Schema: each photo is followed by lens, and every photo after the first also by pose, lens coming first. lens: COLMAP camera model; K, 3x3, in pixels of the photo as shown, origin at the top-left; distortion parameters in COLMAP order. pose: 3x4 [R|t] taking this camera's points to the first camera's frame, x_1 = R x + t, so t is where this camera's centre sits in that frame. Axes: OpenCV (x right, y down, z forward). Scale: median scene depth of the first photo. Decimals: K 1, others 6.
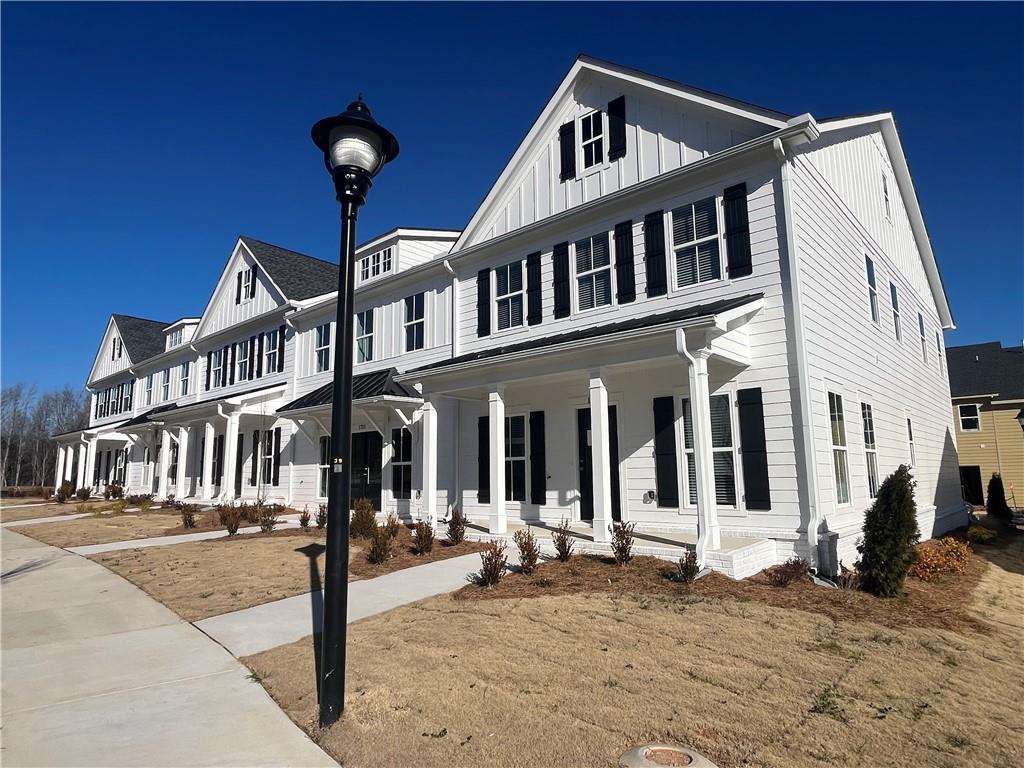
lens RADIAL K [[597.7, 0, 515.3], [0, 597.7, 385.4], [0, 0, 1]] dist [-0.012239, 0.003882]
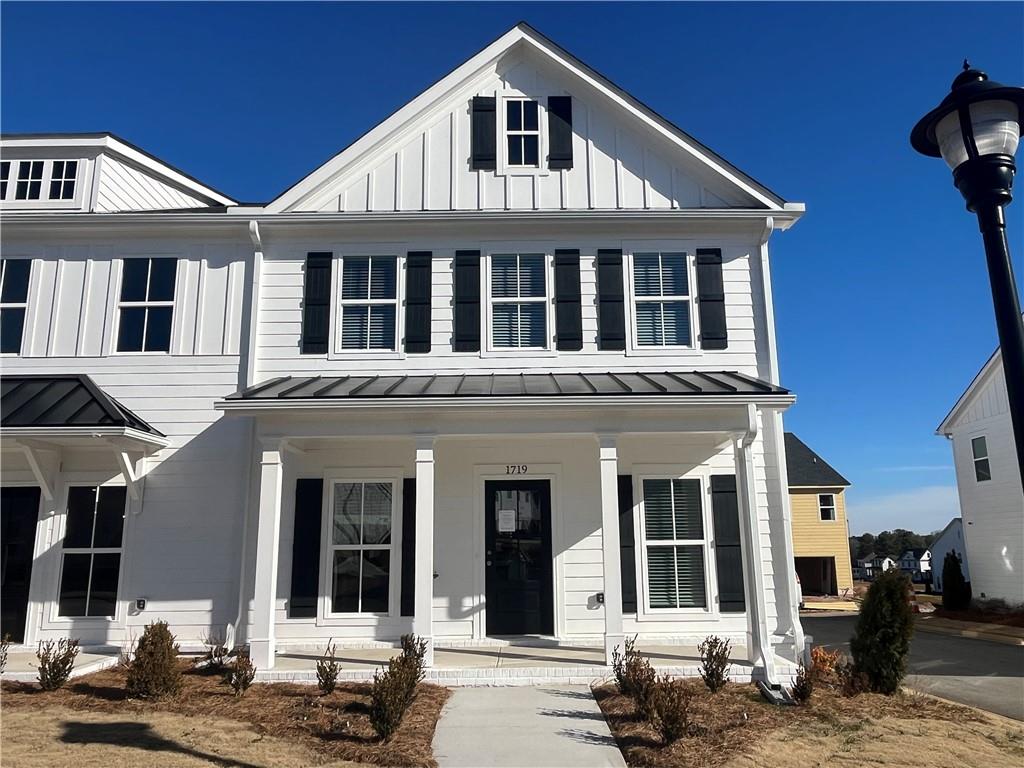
lens RADIAL K [[758.8, 0, 515.3], [0, 758.8, 388.0], [0, 0, 1]] dist [-0.009999, 0.002977]
pose [[0.741518, 0.146868, 0.654660, -0.459550], [-0.099002, 0.989017, -0.109740, 0.024548], [-0.663588, 0.016562, 0.747915, 0.266530]]
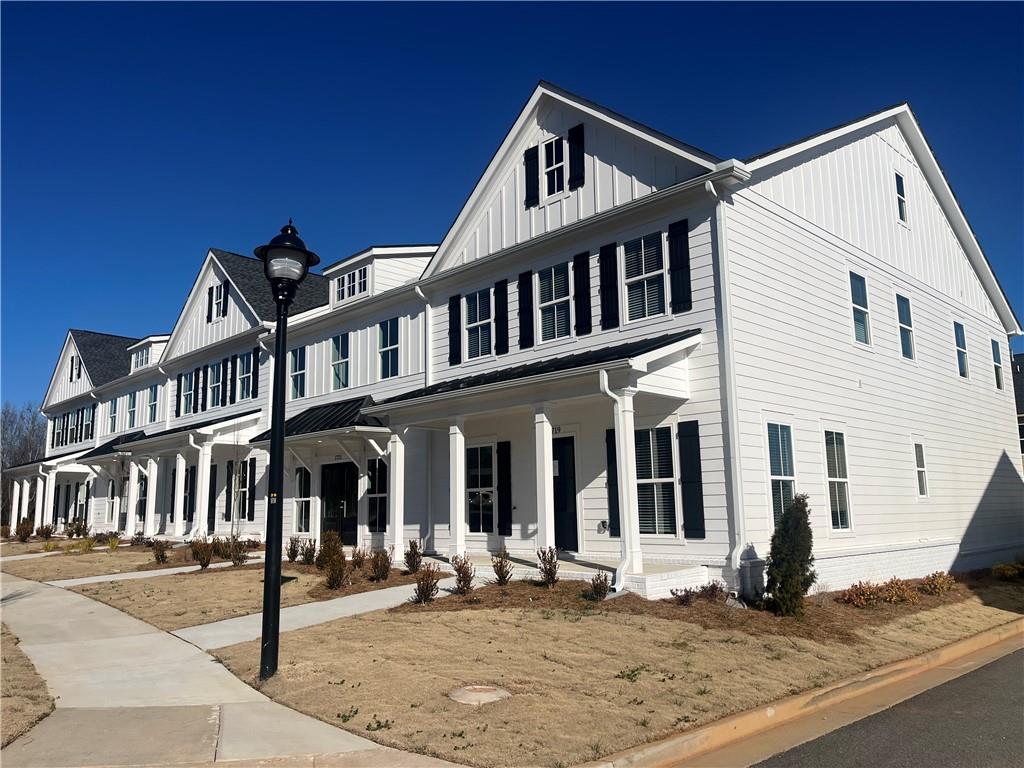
lens RADIAL K [[763.5, 0, 513.2], [0, 763.5, 392.3], [0, 0, 1]] dist [0.029486, -0.015988]
pose [[0.997920, -0.014862, -0.062731, 0.130905], [0.014657, 0.999886, -0.003727, -0.033888], [0.062779, 0.002800, 0.998023, -0.261080]]
